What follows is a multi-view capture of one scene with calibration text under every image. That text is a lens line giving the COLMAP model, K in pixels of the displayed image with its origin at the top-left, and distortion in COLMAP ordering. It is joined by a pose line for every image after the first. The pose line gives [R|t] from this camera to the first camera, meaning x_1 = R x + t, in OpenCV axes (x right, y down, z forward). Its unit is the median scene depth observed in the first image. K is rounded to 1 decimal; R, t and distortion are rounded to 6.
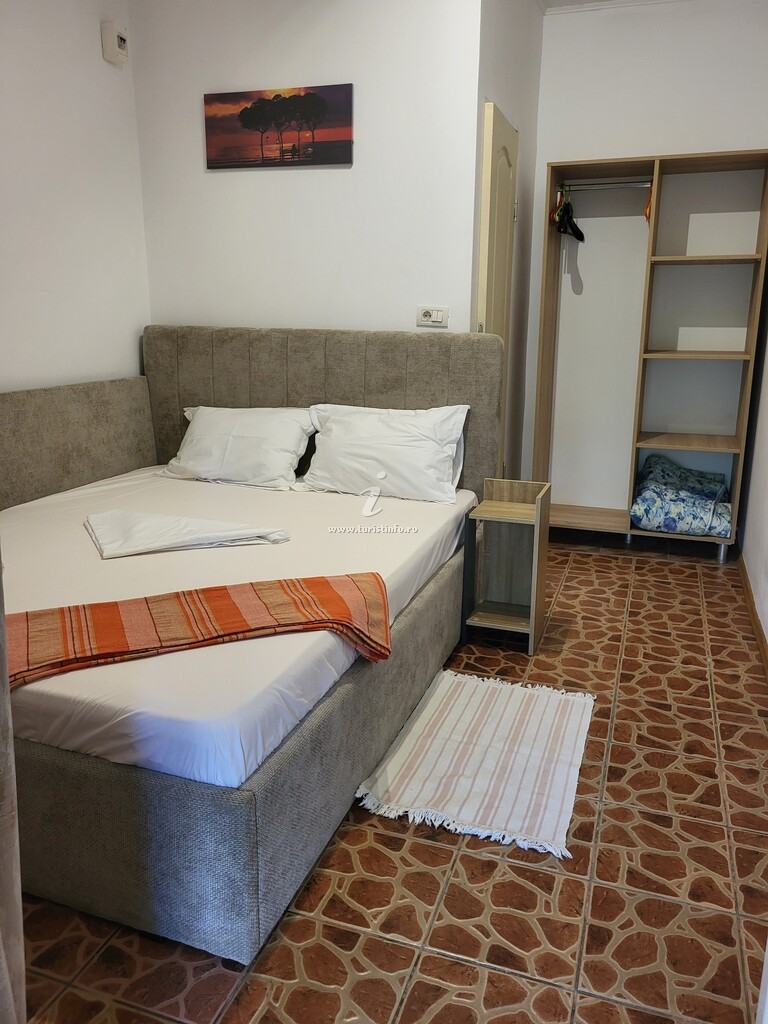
lens RADIAL K [[781.1, 0, 383.4], [0, 781.1, 511.2], [0, 0, 1]] dist [0.000816, 0.001084]
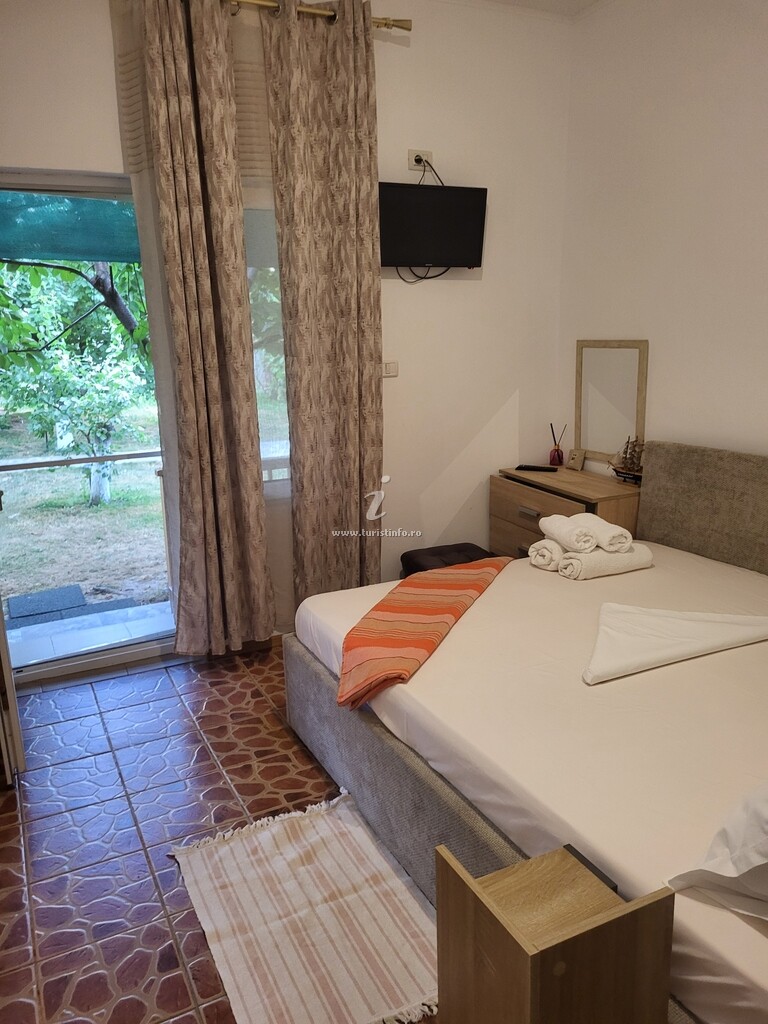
lens RADIAL K [[781.1, 0, 382.0], [0, 781.1, 512.5], [0, 0, 1]] dist [0.000816, 0.001084]
pose [[-0.690149, 0.166321, -0.704295, 0.696741], [-0.174353, 0.906346, 0.384887, -0.493571], [0.702350, 0.388425, -0.596515, 1.582503]]
